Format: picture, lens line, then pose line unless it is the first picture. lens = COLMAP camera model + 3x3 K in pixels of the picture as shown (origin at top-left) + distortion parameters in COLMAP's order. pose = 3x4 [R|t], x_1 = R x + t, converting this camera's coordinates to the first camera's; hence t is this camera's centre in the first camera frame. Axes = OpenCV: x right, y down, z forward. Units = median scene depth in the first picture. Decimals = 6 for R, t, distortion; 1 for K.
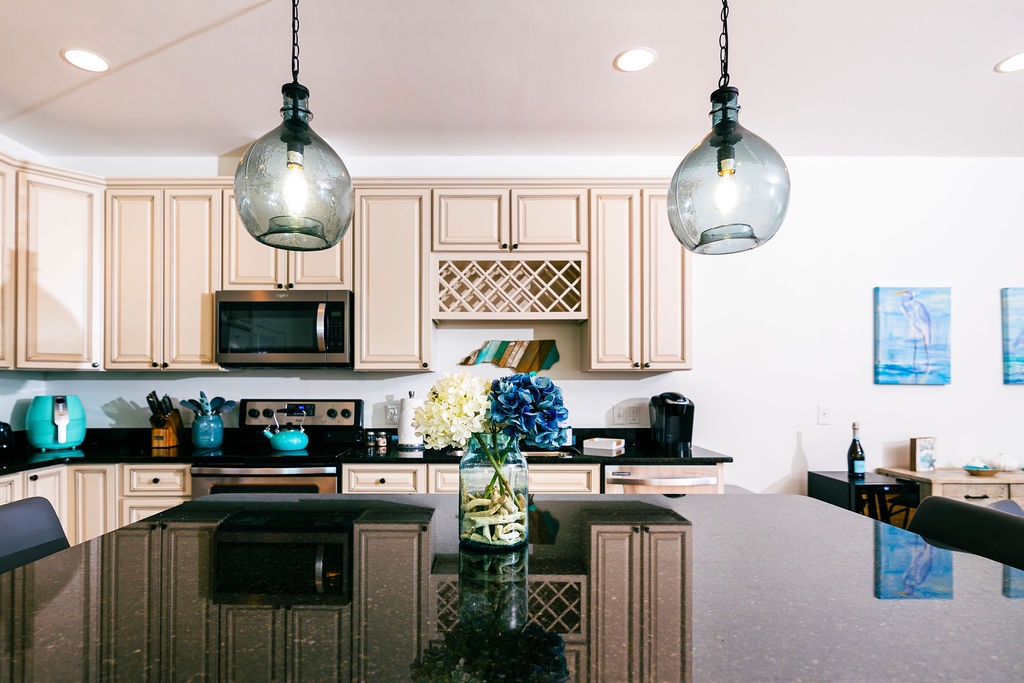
lens RADIAL K [[522.4, 0, 528.0], [0, 522.4, 383.6], [0, 0, 1]] dist [0.000245, 0.004199]
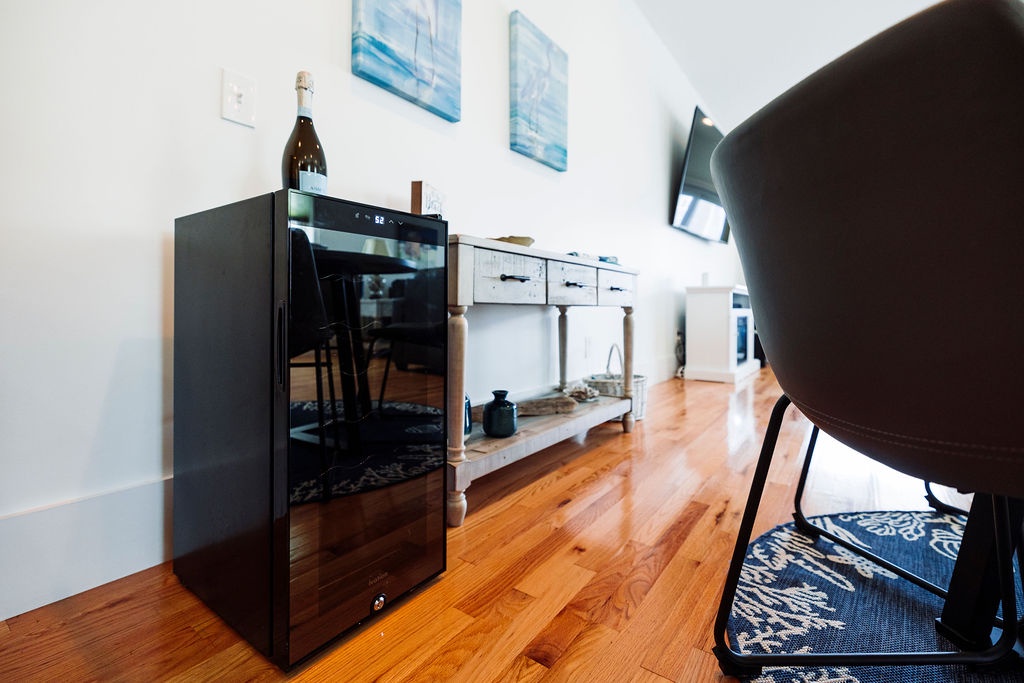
lens RADIAL K [[463.6, 0, 515.6], [0, 463.6, 308.9], [0, 0, 1]] dist [0.000753, -0.000111]
pose [[0.594832, 0.004659, 0.803837, 0.414721], [-0.013176, 0.999905, 0.003954, 0.216393], [-0.803742, -0.012943, 0.594837, 0.626636]]
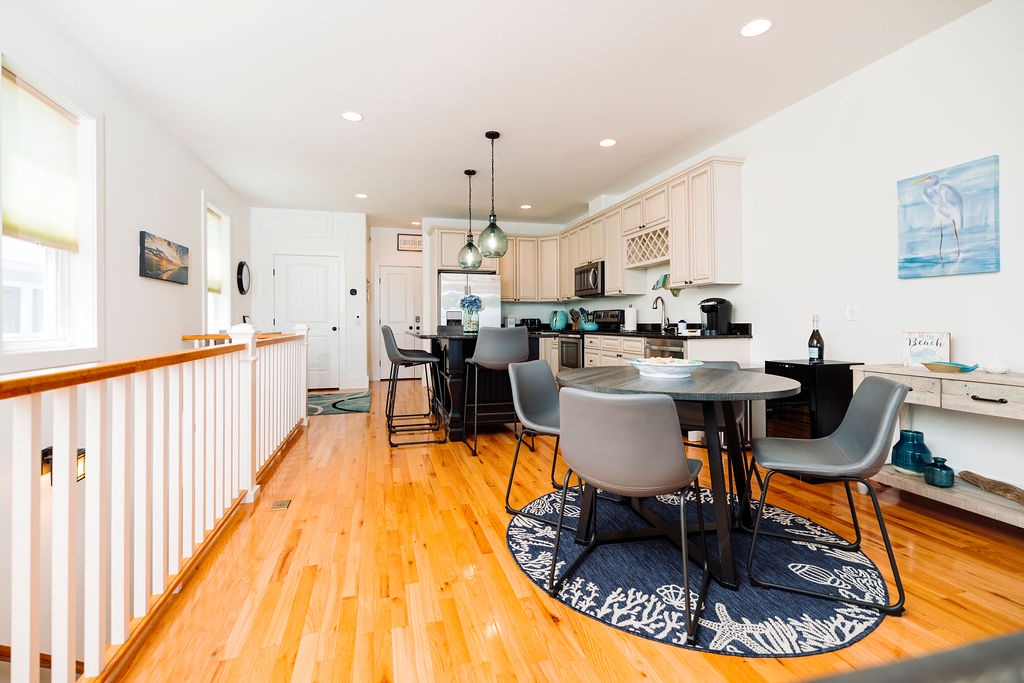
lens RADIAL K [[463.6, 0, 491.7], [0, 463.6, 317.2], [0, 0, 1]] dist [0.000753, -0.000111]
pose [[0.239211, -0.013866, -0.970869, 1.336287], [0.010828, 0.999874, -0.011612, 0.074732], [0.970907, -0.007735, 0.239331, 0.041727]]
